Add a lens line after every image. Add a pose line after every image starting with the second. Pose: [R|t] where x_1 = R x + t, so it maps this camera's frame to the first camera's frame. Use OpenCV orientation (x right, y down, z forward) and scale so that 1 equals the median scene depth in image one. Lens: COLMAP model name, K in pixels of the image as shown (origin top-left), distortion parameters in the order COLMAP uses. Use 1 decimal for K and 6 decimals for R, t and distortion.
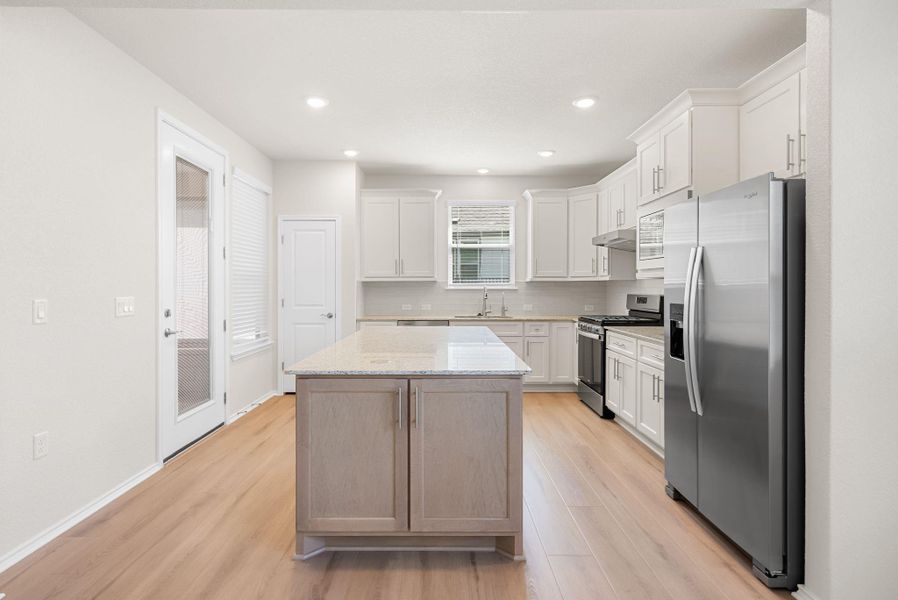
lens RADIAL K [[450.3, 0, 449.8], [0, 450.3, 291.3], [0, 0, 1]] dist [0.002151, -0.000093]
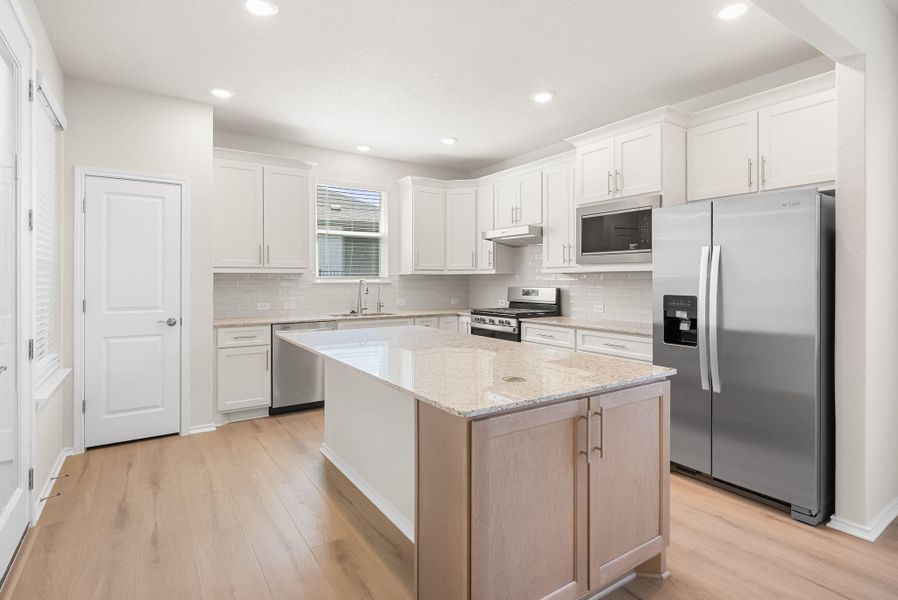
lens RADIAL K [[450.3, 0, 452.3], [0, 450.3, 282.4], [0, 0, 1]] dist [0.002151, -0.000093]
pose [[0.834111, -0.003167, 0.551588, -0.287557], [0.005962, 0.999977, -0.003275, -0.002054], [-0.551565, 0.006020, 0.834110, 0.187847]]
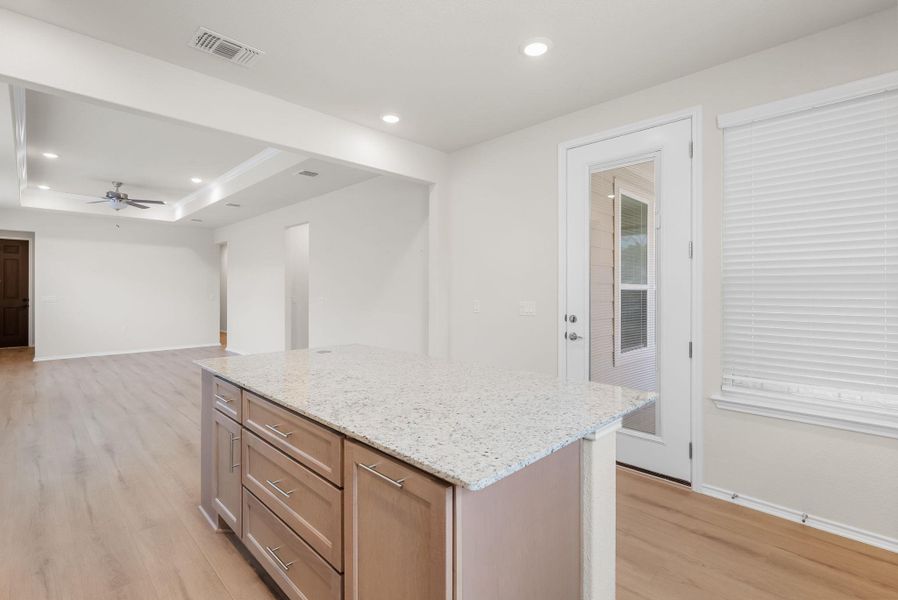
lens RADIAL K [[429.5, 0, 444.3], [0, 429.5, 292.8], [0, 0, 1]] dist [-0.000126, -0.000156]
pose [[-0.722526, 0.003285, -0.691336, 0.202820], [-0.011557, 0.999792, 0.016828, -0.017943], [0.691247, 0.020148, -0.722337, 0.946135]]
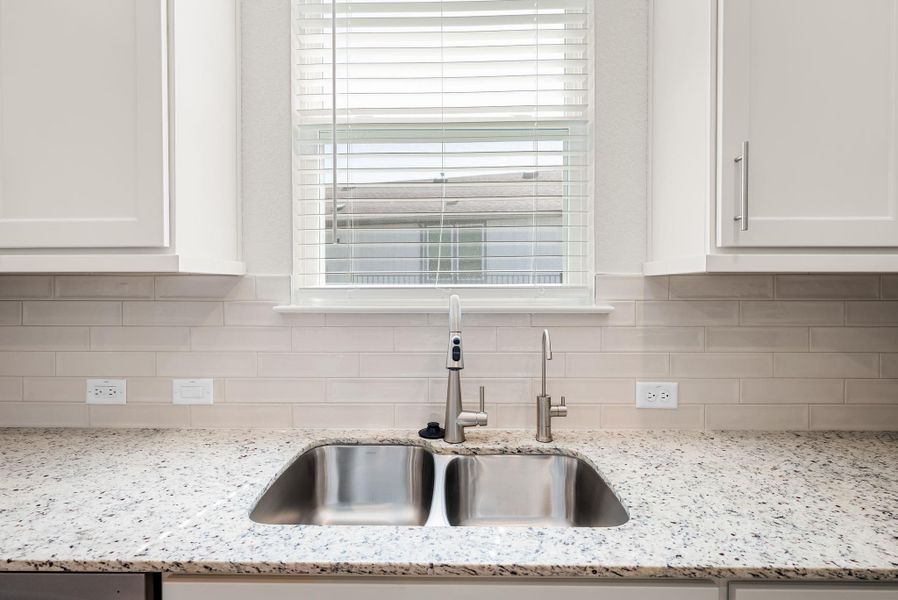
lens RADIAL K [[450.3, 0, 449.0], [0, 450.3, 290.3], [0, 0, 1]] dist [0.002151, -0.000093]
pose [[0.999111, 0.001132, -0.042142, 0.093770], [-0.001216, 0.999997, -0.001972, -0.016632], [0.042139, 0.002022, 0.999110, 0.887555]]
